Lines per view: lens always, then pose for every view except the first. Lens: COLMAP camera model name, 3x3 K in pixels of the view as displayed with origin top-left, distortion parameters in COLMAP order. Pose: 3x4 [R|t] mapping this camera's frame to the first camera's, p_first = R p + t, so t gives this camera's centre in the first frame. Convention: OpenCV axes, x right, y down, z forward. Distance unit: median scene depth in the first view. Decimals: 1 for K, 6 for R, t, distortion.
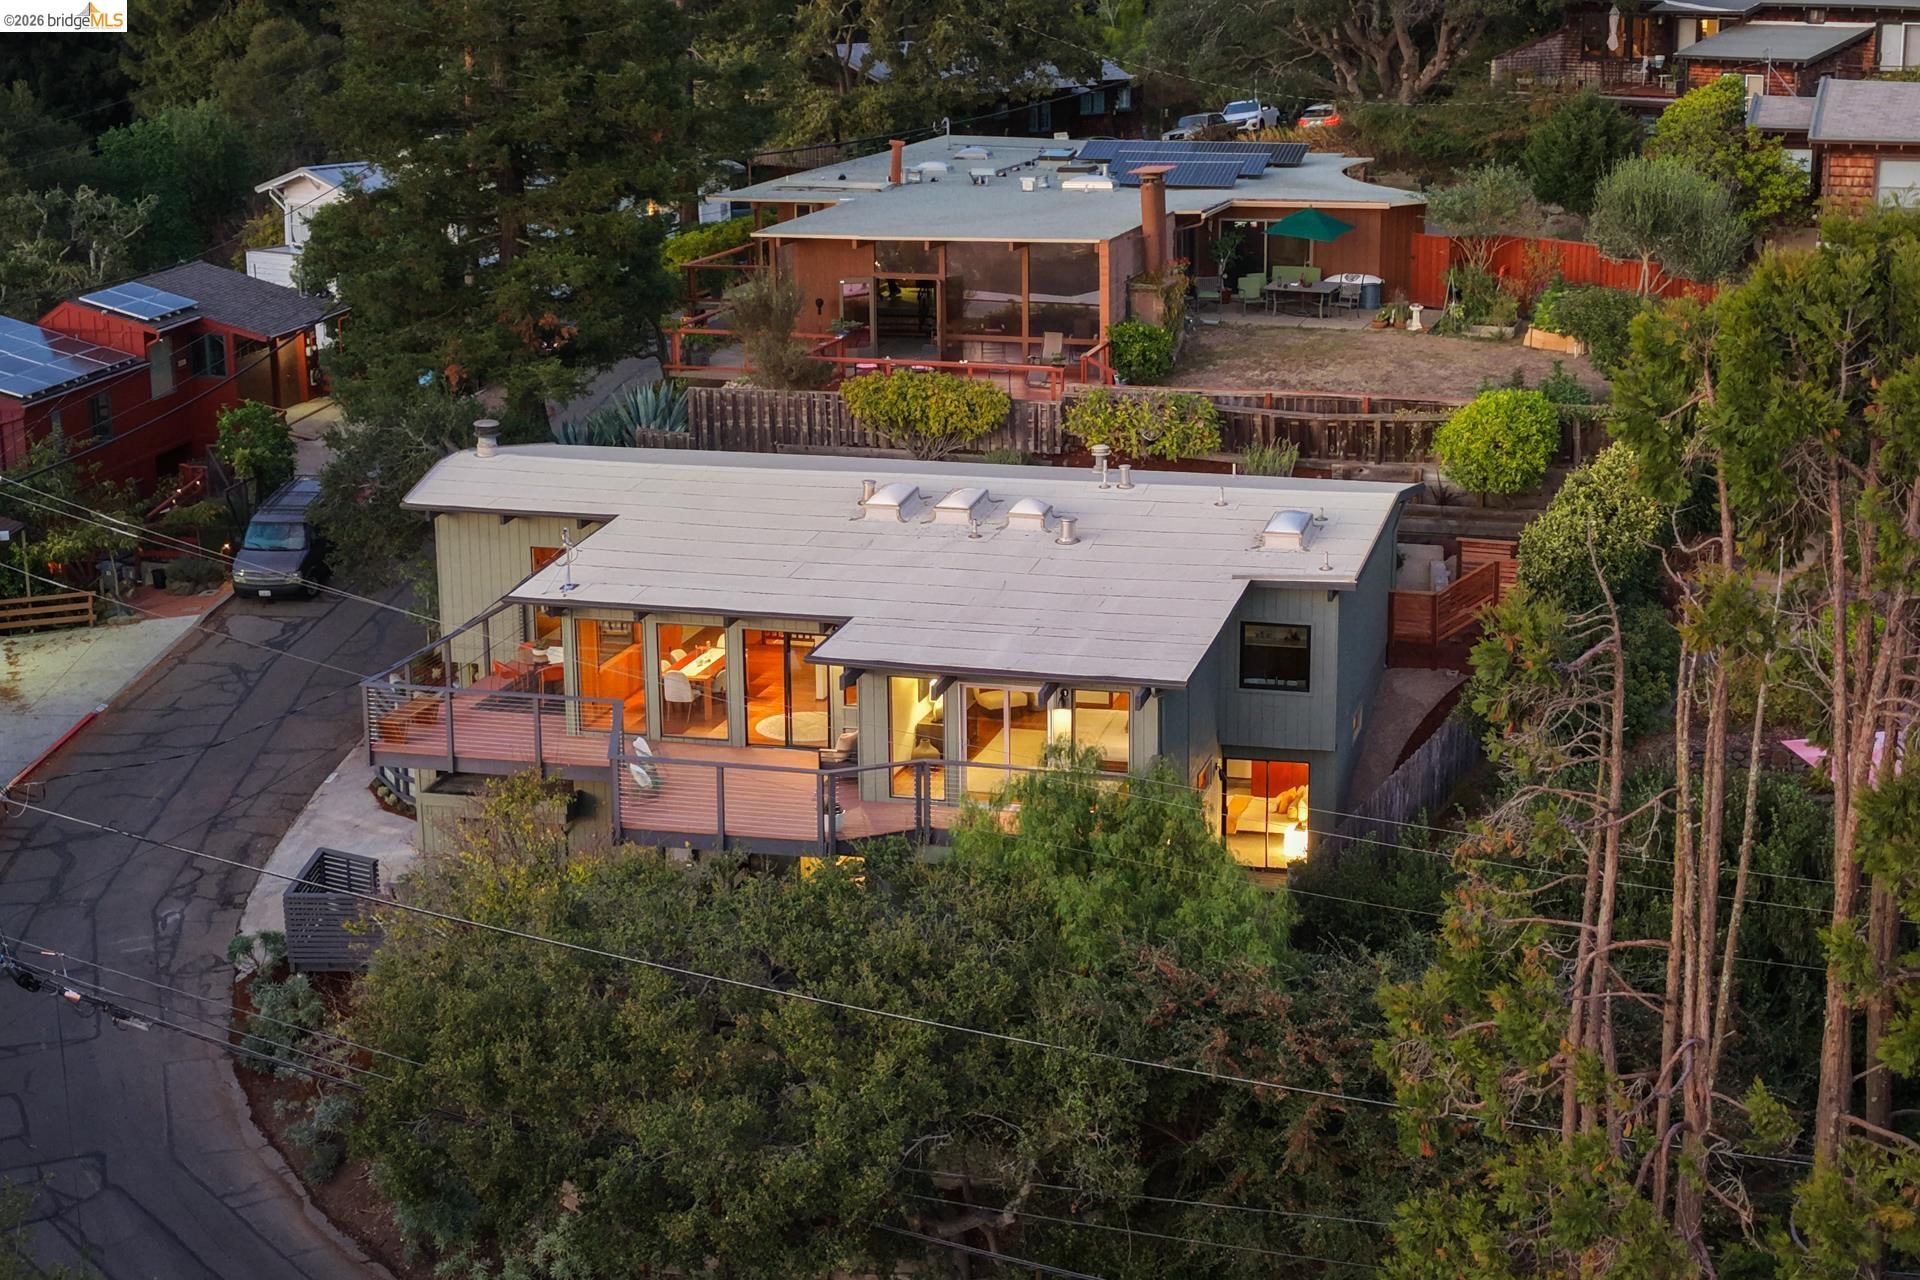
lens RADIAL K [[2912.8, 0, 960.0], [0, 2912.8, 640.0], [0, 0, 1]] dist [-0.005705, -0.030949]
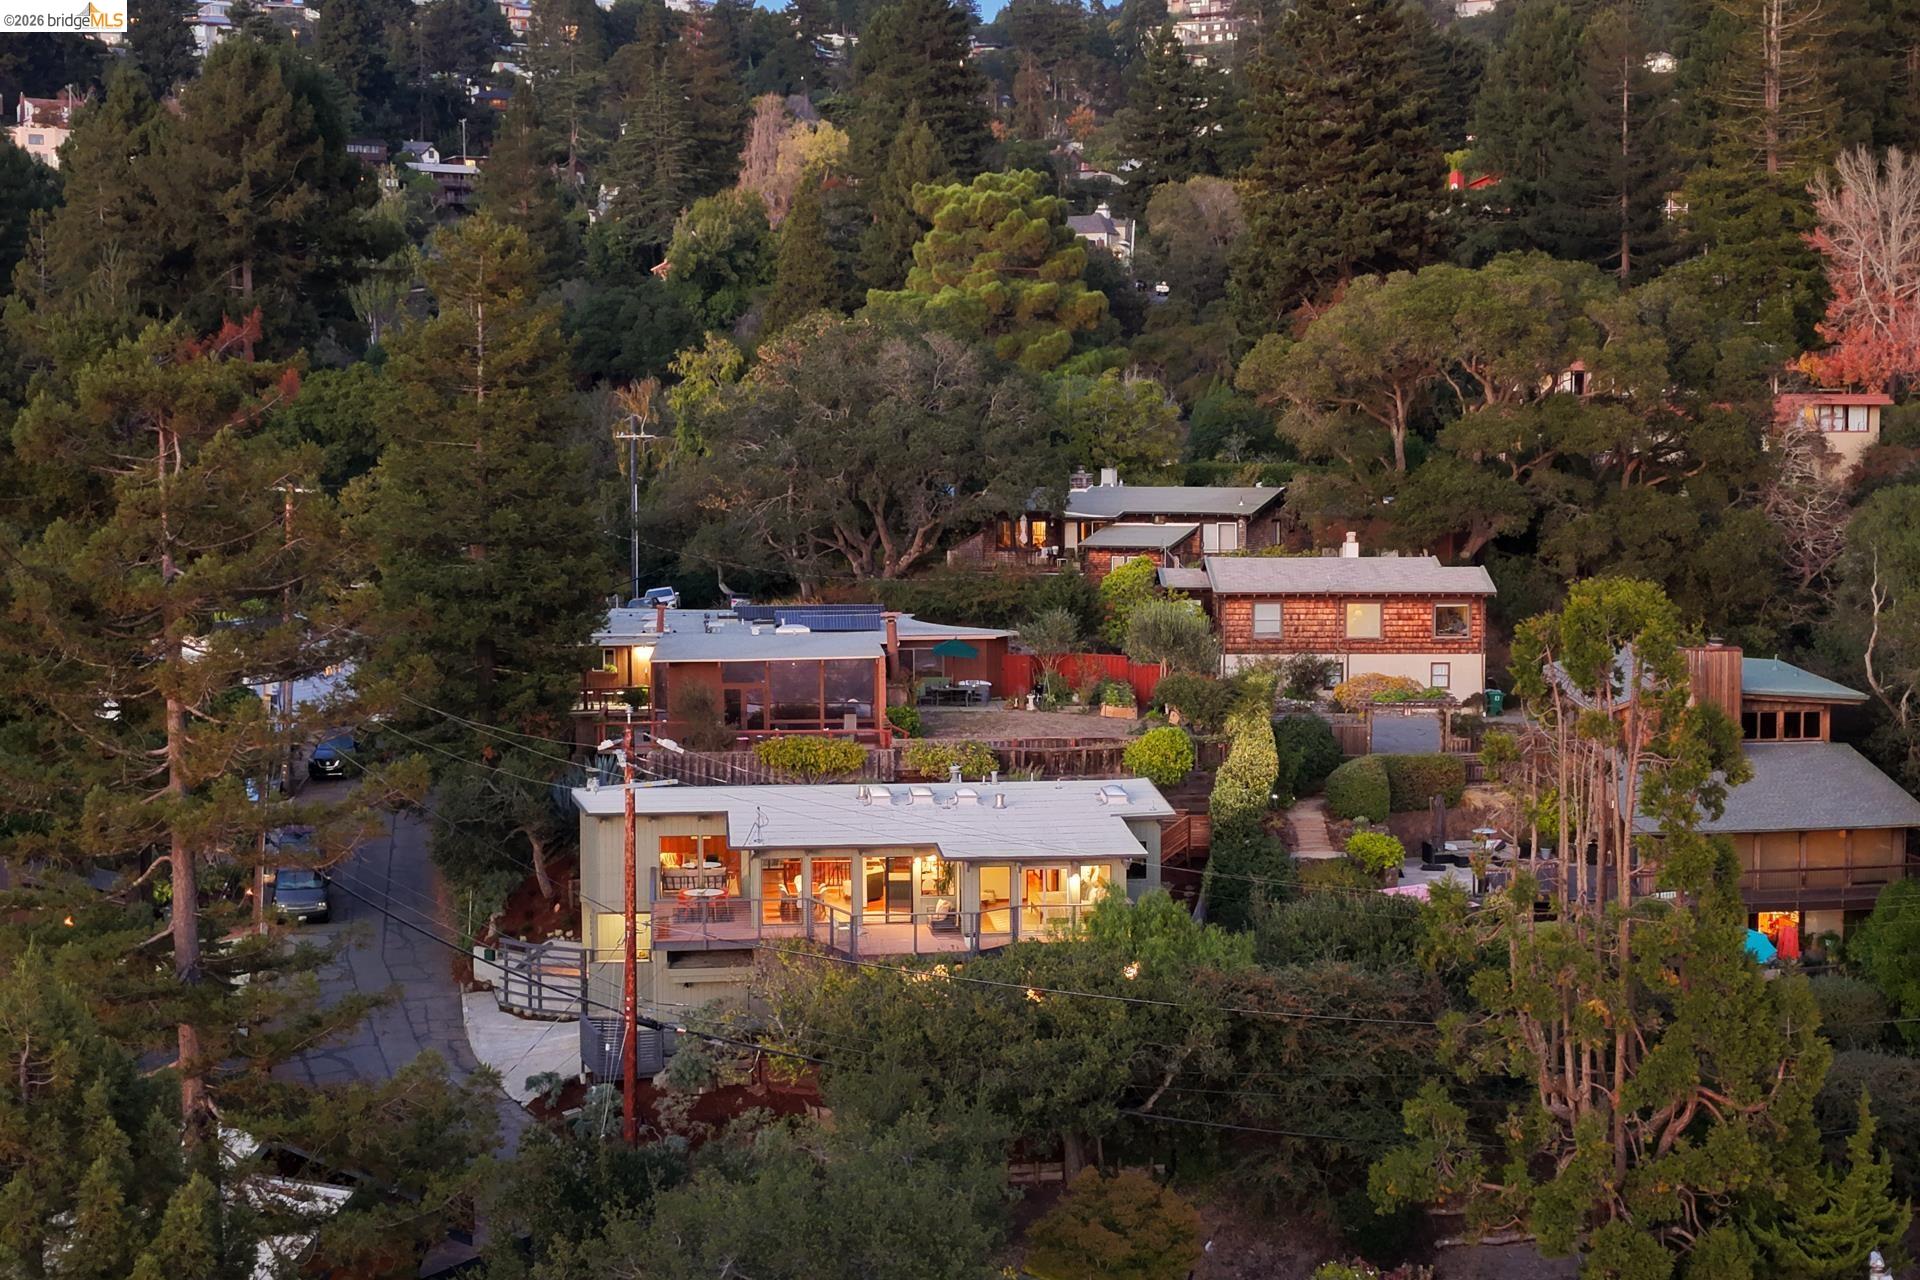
lens RADIAL K [[2912.8, 0, 960.0], [0, 2912.8, 640.0], [0, 0, 1]] dist [-0.005705, -0.030949]
pose [[0.932199, -0.024231, 0.361135, -0.574928], [0.086085, 0.983968, -0.156191, 0.129856], [-0.351561, 0.176689, 0.919340, -0.598697]]
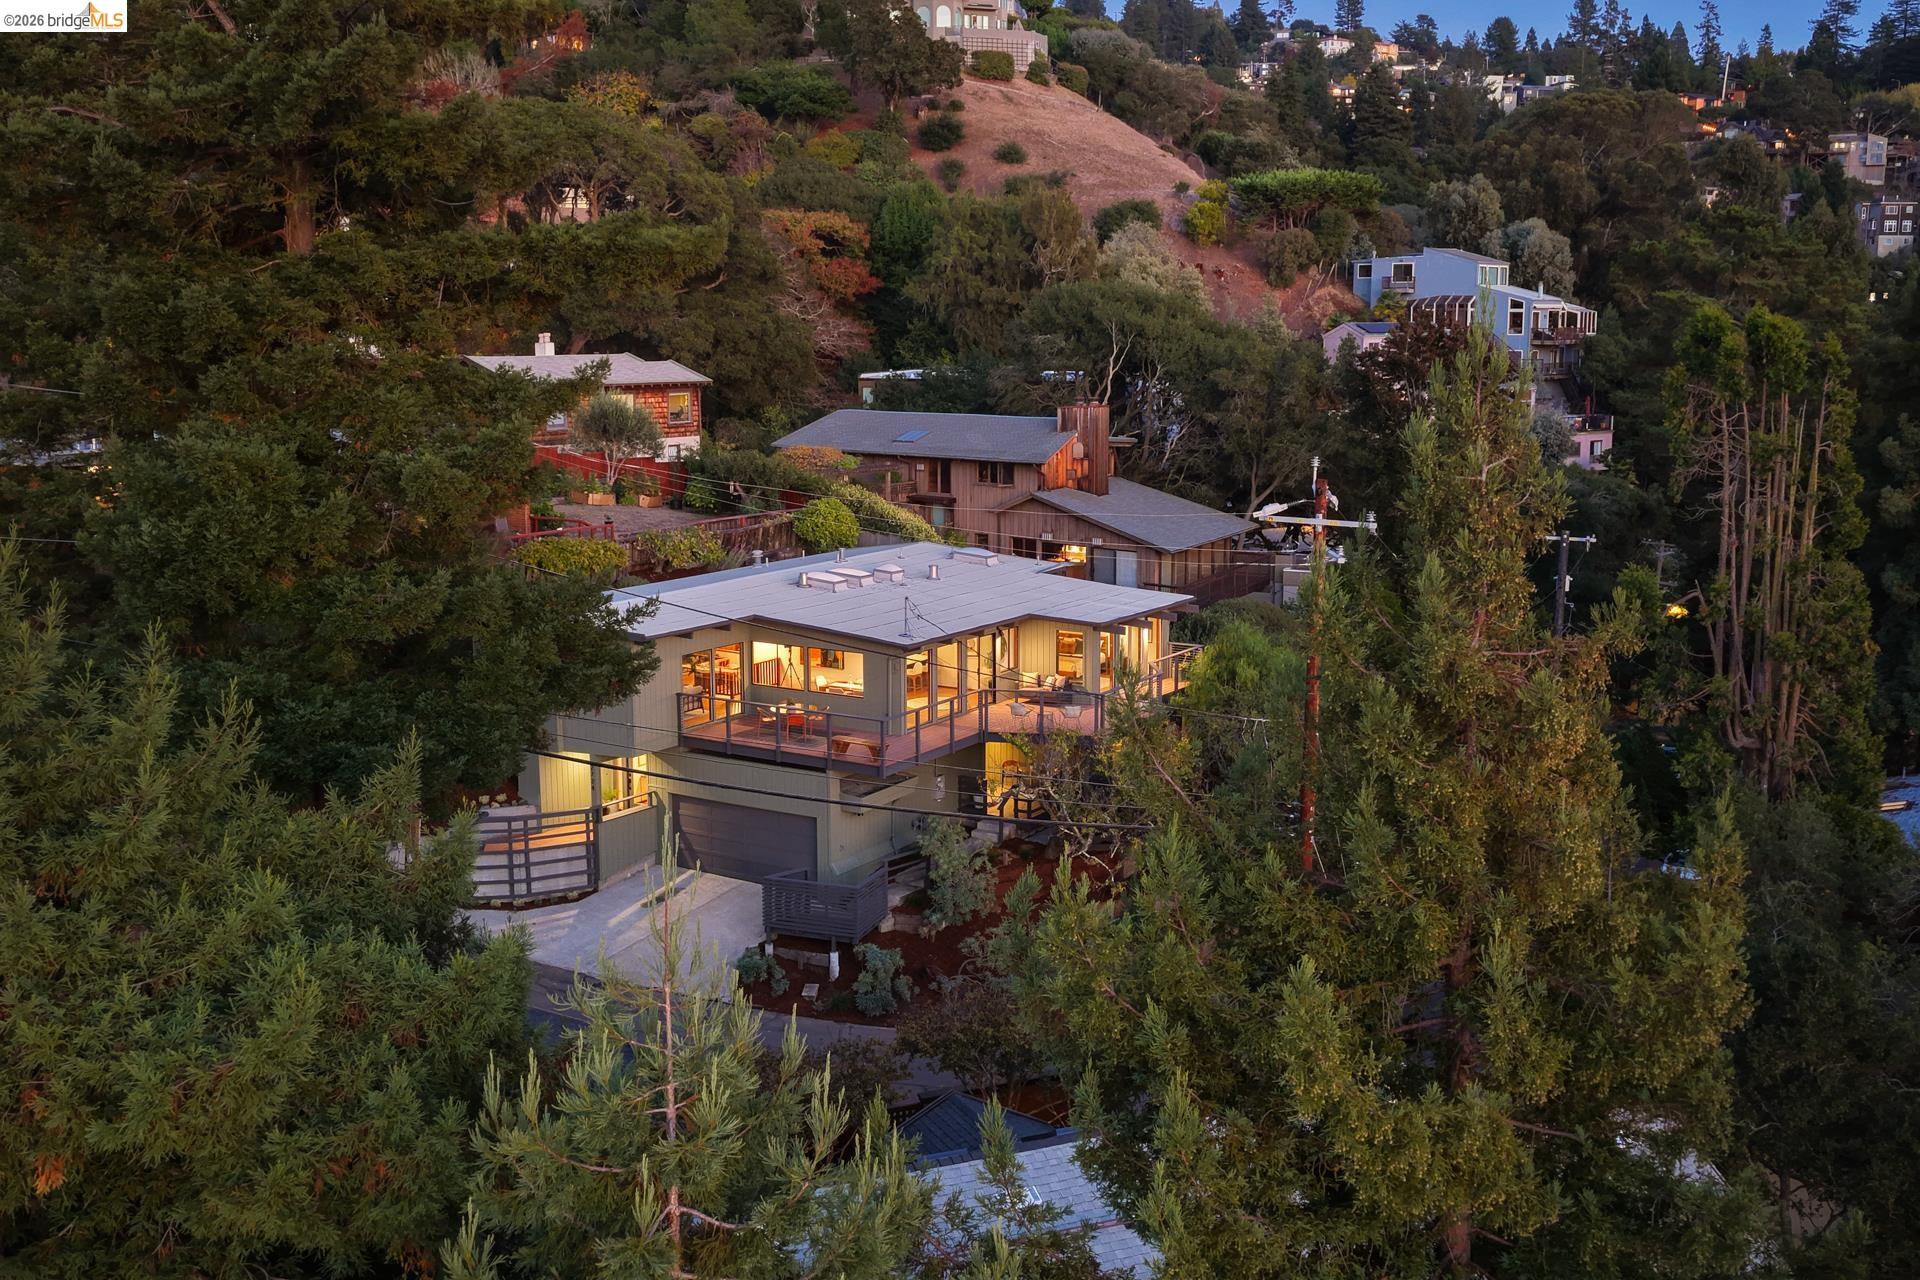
lens RADIAL K [[1930.3, 0, 960.0], [0, 1930.3, 640.0], [0, 0, 1]] dist [-0.000393, 0.011196]
pose [[0.286940, -0.151741, 0.945854, -0.959235], [0.234875, 0.968380, 0.084102, -0.083681], [-0.928708, 0.198025, 0.313508, 0.578734]]
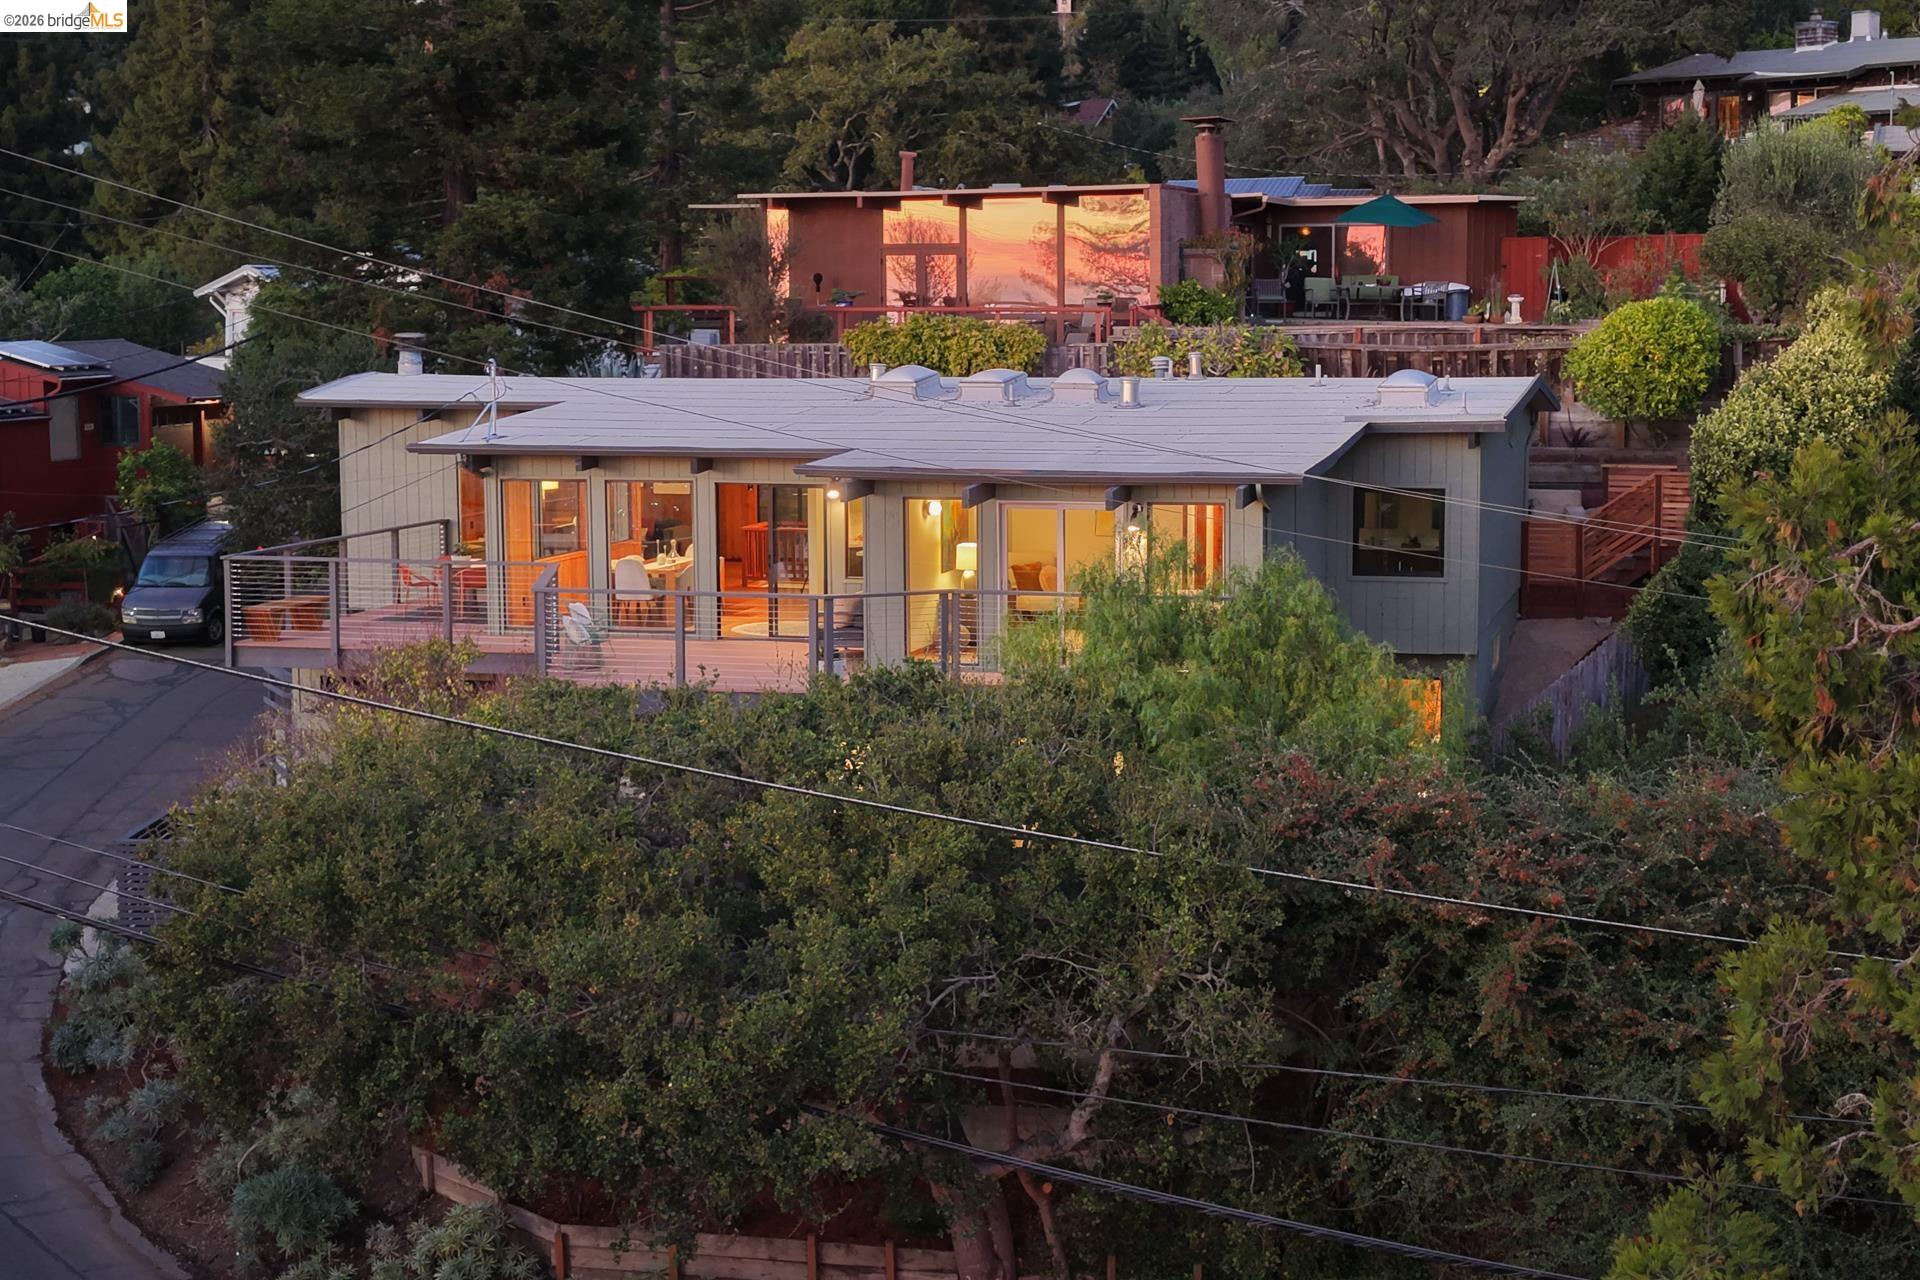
lens RADIAL K [[2912.8, 0, 960.0], [0, 2912.8, 640.0], [0, 0, 1]] dist [-0.005705, -0.030949]
pose [[0.999989, 0.004336, 0.001553, -0.009083], [-0.004093, 0.991250, -0.131932, 0.121759], [-0.002112, 0.131925, 0.991257, 0.204941]]
